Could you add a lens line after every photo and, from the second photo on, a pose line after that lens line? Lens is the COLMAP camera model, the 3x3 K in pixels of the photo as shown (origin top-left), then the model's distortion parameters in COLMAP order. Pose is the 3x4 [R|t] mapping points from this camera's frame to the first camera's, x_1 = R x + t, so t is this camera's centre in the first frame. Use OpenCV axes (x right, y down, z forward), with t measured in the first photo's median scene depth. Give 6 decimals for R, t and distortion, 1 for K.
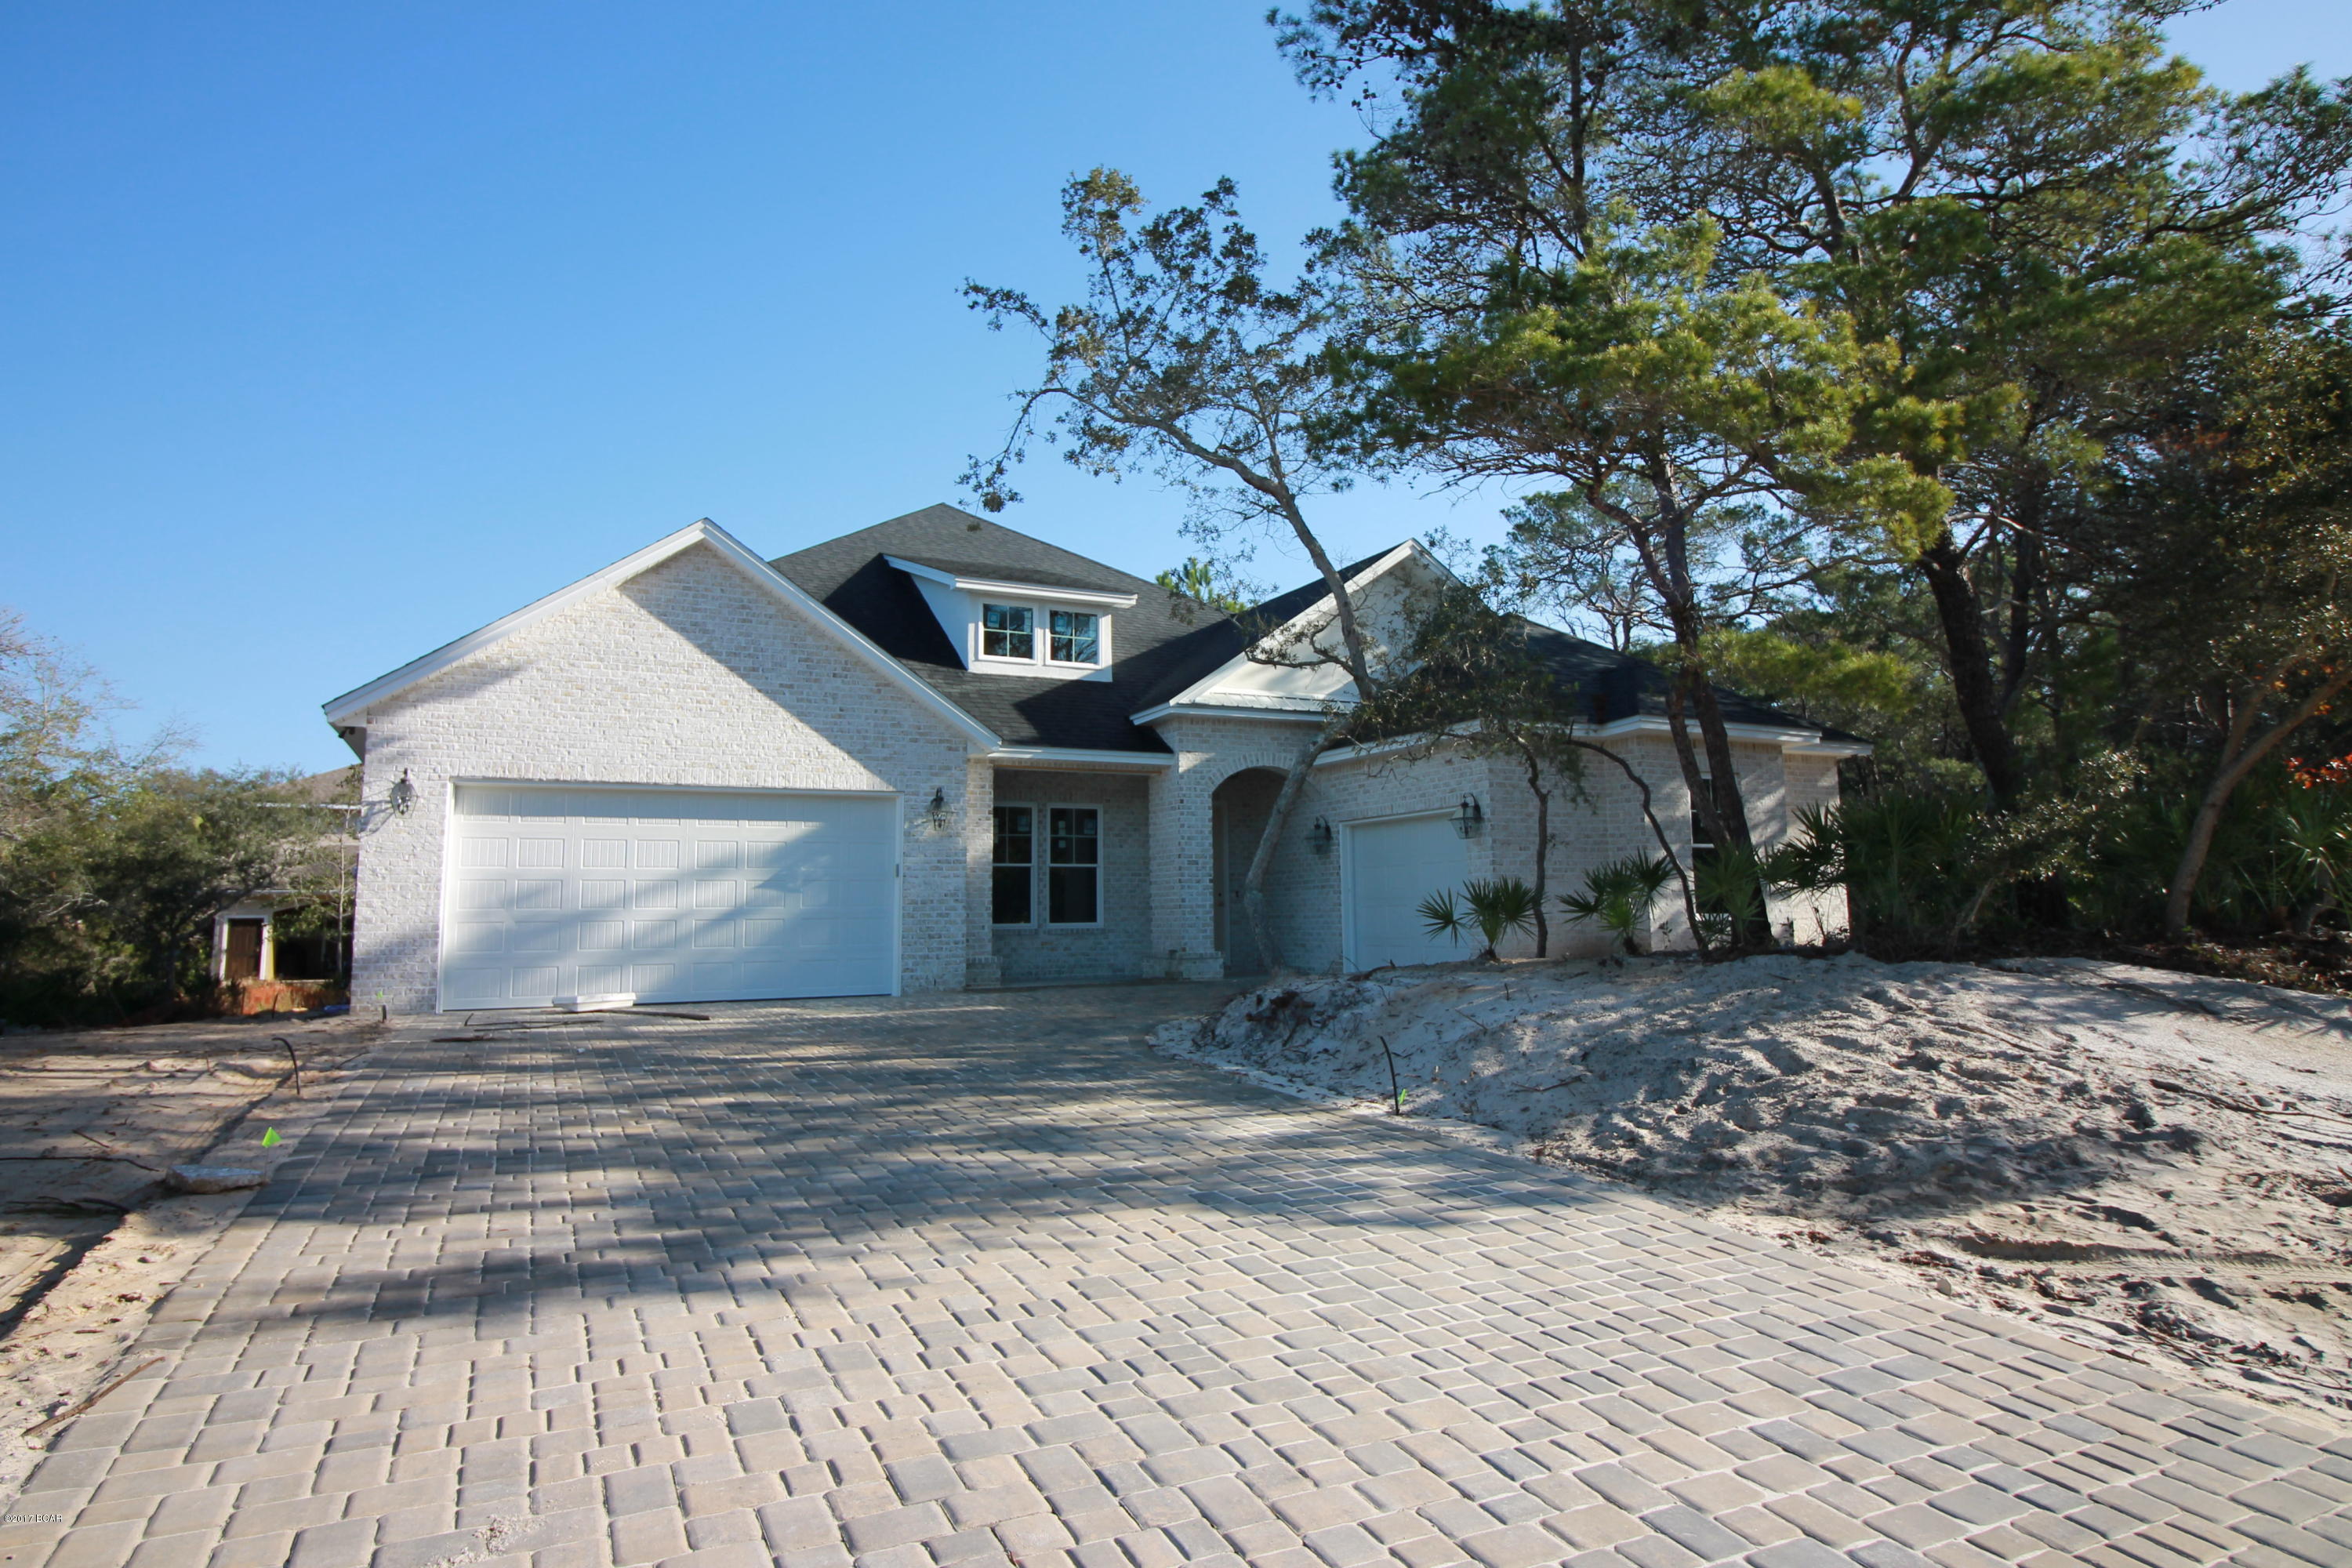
lens RADIAL K [[1364.9, 0, 1176.0], [0, 1364.9, 784.0], [0, 0, 1]] dist [0.000251, -0.000014]
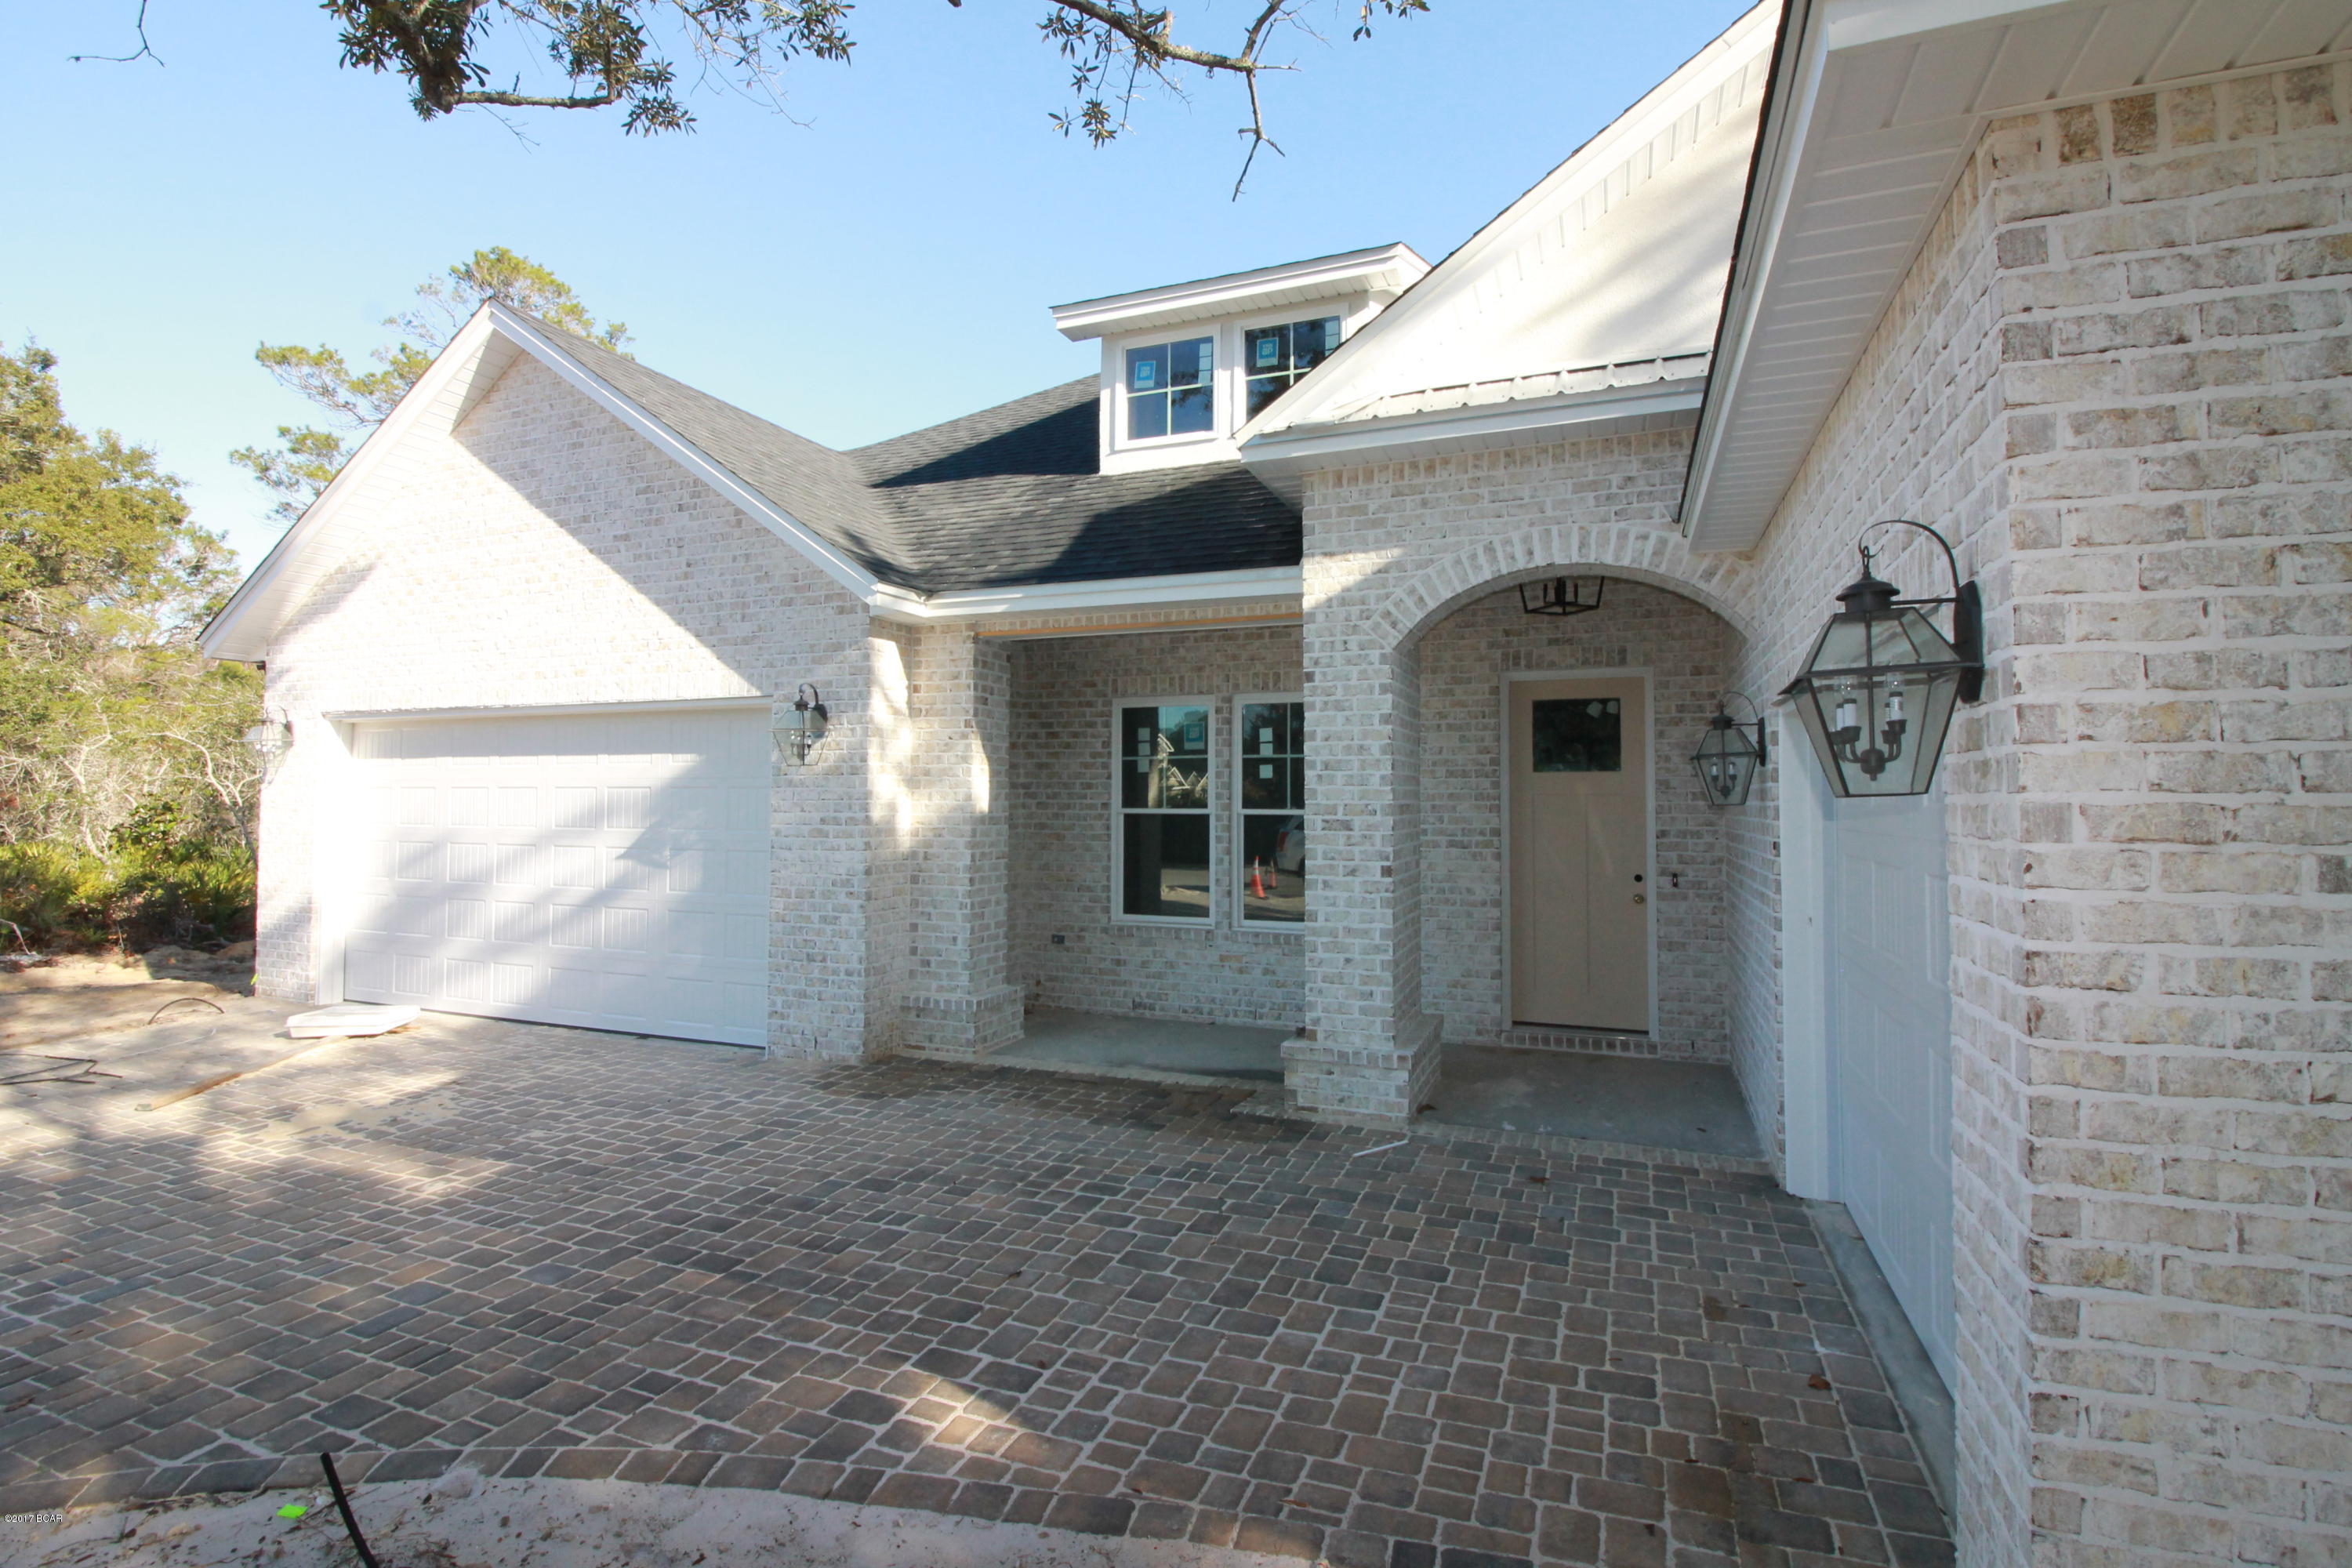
lens RADIAL K [[1091.6, 0, 1181.4], [0, 1091.6, 756.4], [0, 0, 1]] dist [0.000973, -0.014503]
pose [[0.663048, -0.012829, -0.748467, 0.247869], [0.062546, 0.997306, 0.038313, 0.024111], [0.745959, -0.072217, 0.662065, 0.830884]]
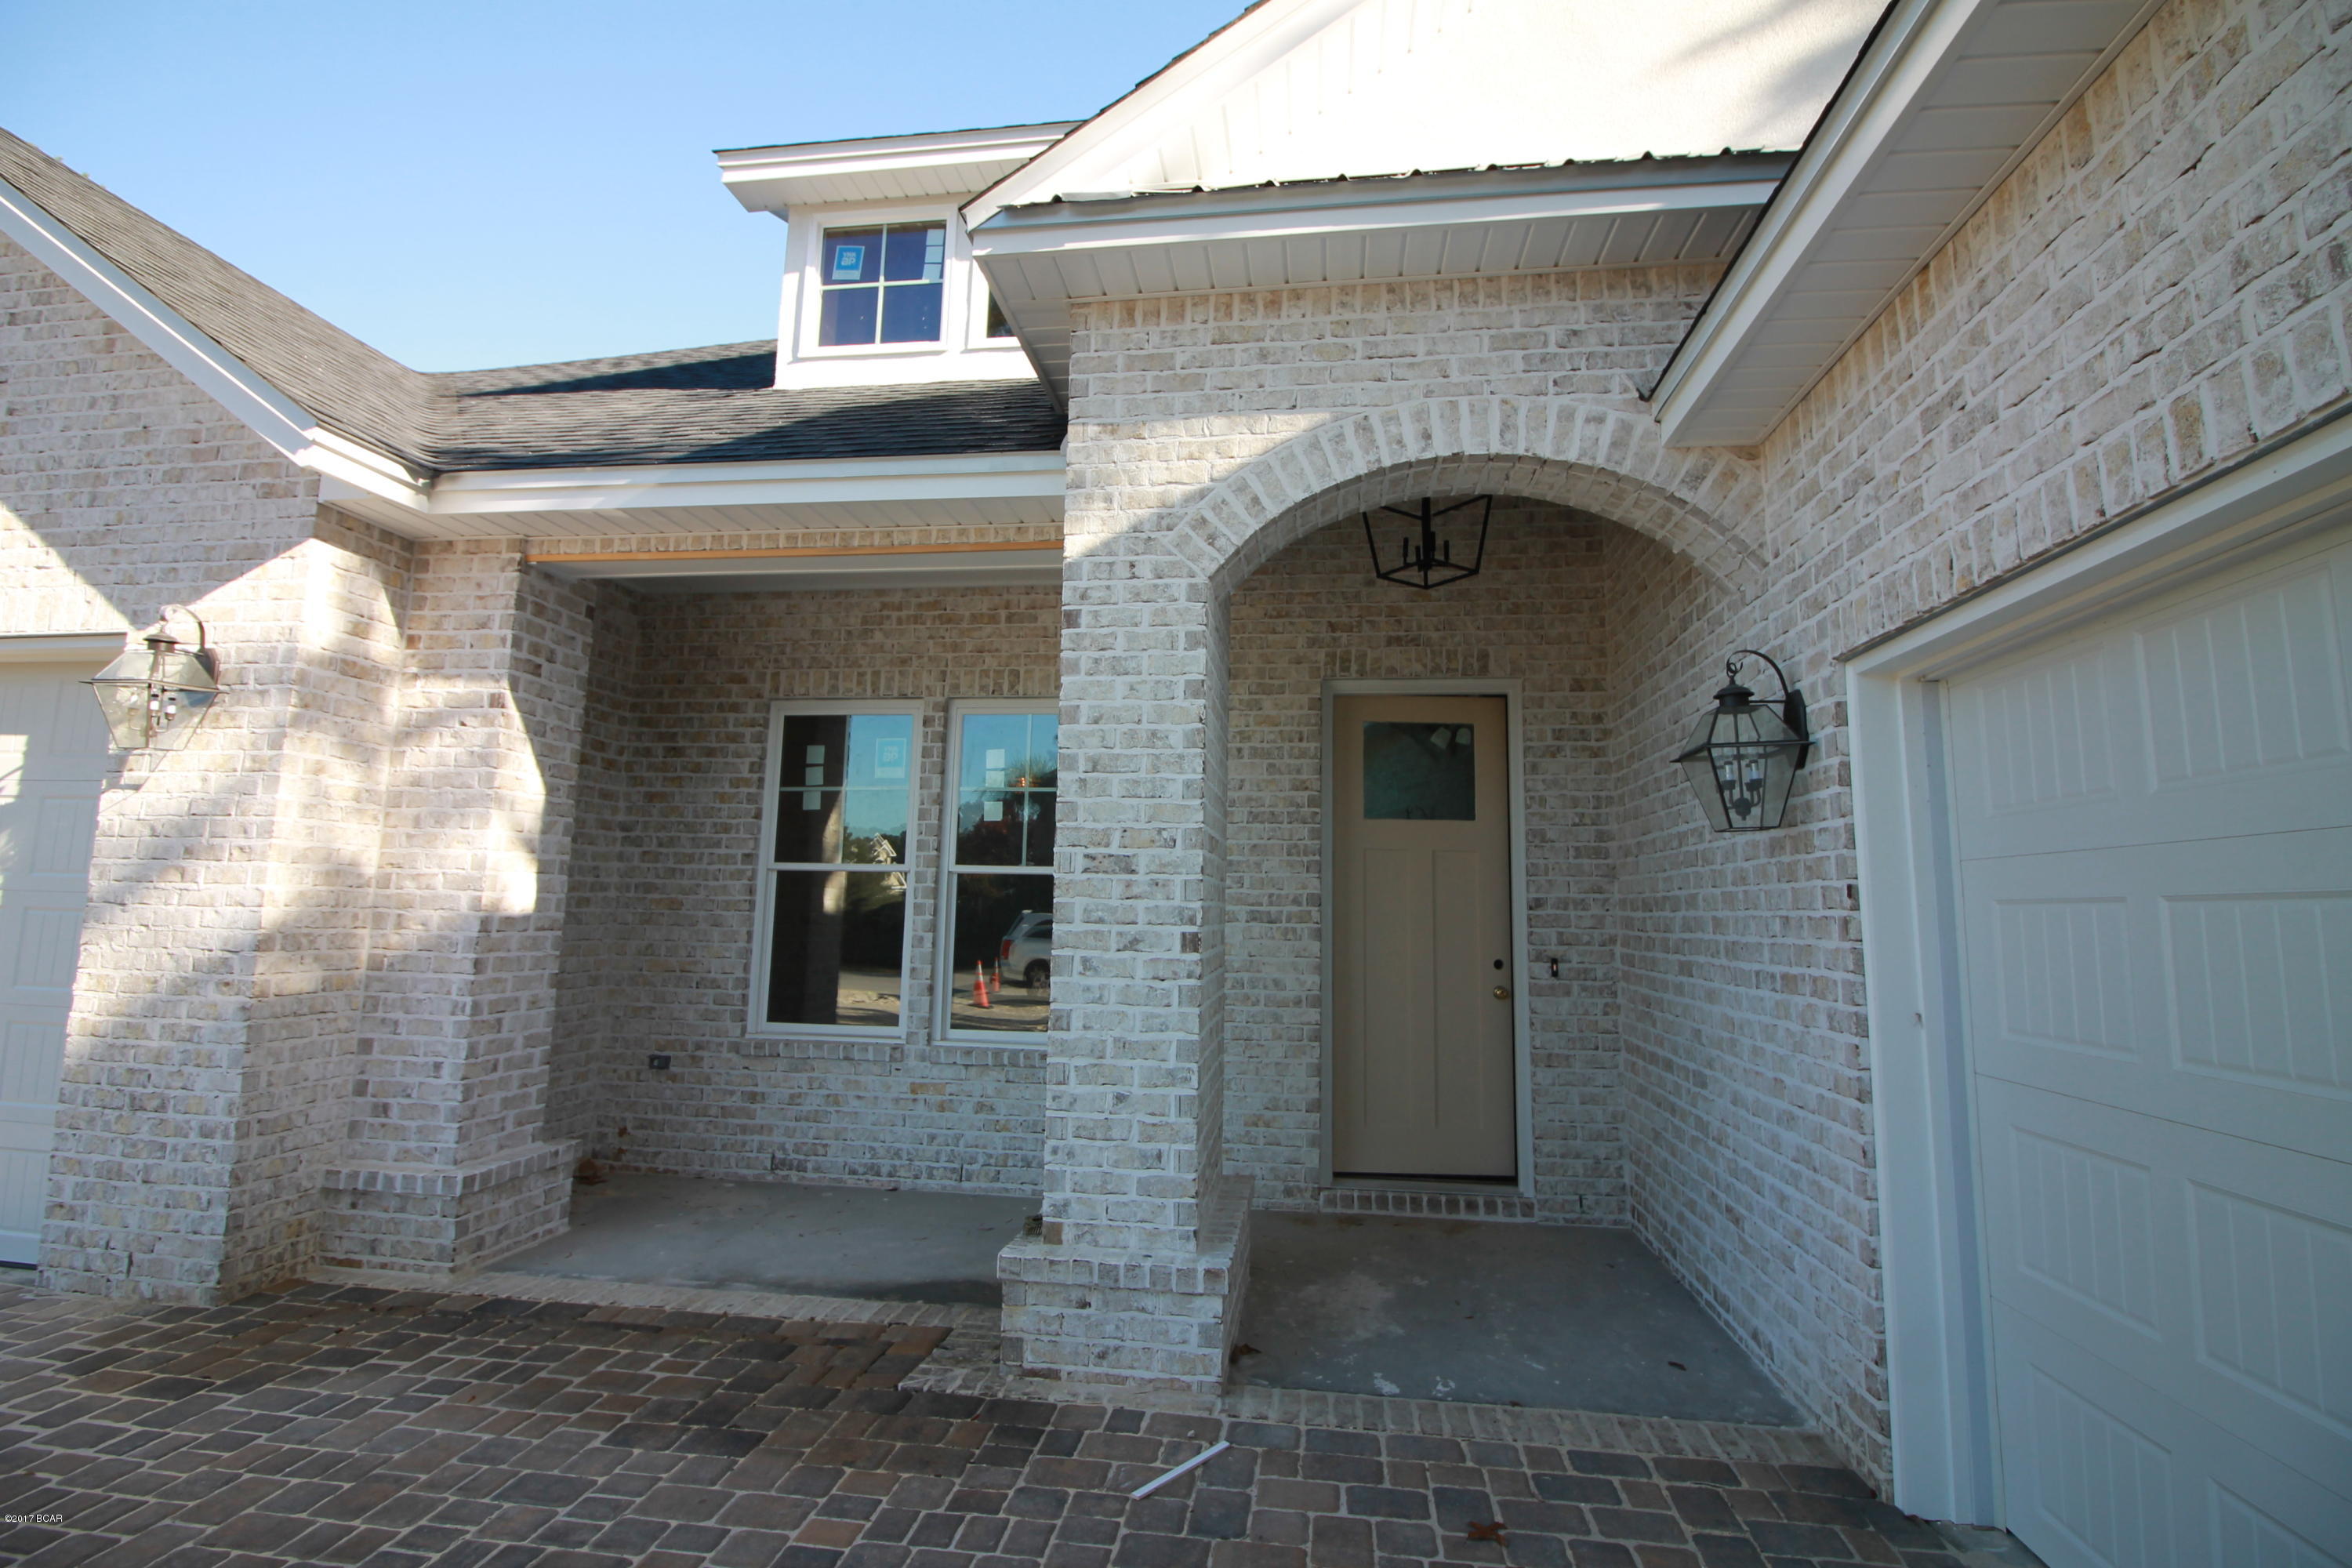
lens RADIAL K [[1091.6, 0, 1181.4], [0, 1091.6, 756.4], [0, 0, 1]] dist [0.000973, -0.014503]
pose [[0.825198, -0.047487, -0.562844, 0.145853], [0.024765, 0.998543, -0.047938, 0.053064], [0.564300, 0.025620, 0.825172, 0.936233]]
